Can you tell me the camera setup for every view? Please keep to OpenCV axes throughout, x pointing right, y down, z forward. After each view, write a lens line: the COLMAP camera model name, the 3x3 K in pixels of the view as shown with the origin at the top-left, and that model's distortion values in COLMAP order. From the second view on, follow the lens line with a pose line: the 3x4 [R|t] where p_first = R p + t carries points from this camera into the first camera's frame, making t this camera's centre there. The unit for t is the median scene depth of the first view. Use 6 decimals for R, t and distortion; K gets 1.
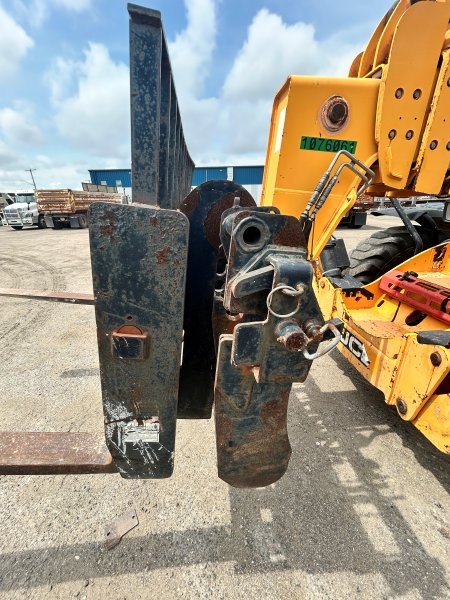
lens RADIAL K [[241.3, 0, 223.4], [0, 241.3, 299.3], [0, 0, 1]] dist [0.002251, -0.000952]
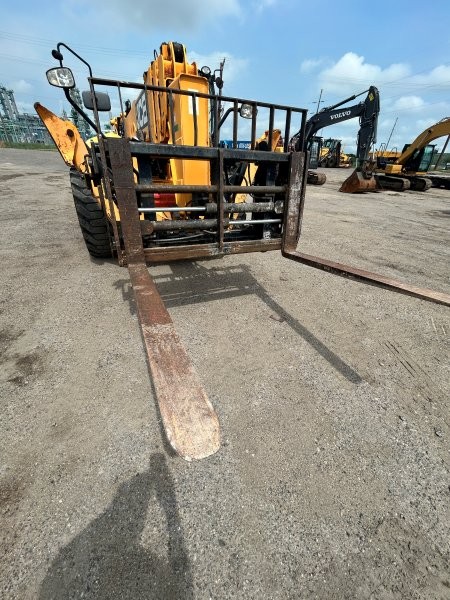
lens RADIAL K [[241.3, 0, 223.4], [0, 241.3, 299.3], [0, 0, 1]] dist [0.002251, -0.000952]
pose [[-0.304646, -0.478315, 0.823654, -1.815066], [0.313460, 0.766238, 0.560912, -0.470129], [-0.899407, 0.429062, -0.083499, 1.443604]]
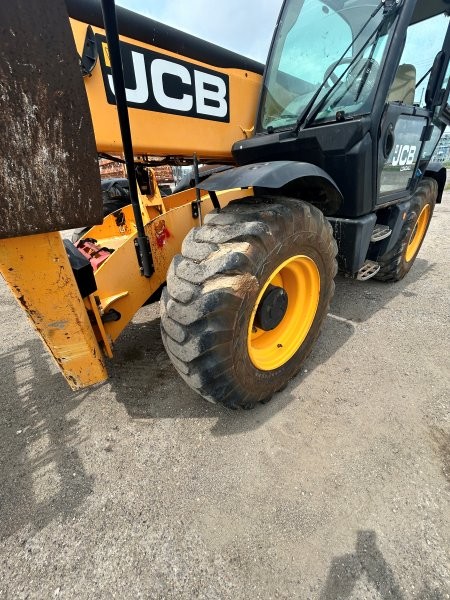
lens RADIAL K [[241.3, 0, 223.4], [0, 241.3, 299.3], [0, 0, 1]] dist [0.002251, -0.000952]
pose [[0.805743, -0.281689, 0.520990, 0.870322], [0.242944, 0.959439, 0.143022, 0.190905], [-0.540145, 0.011332, 0.841495, -0.313966]]
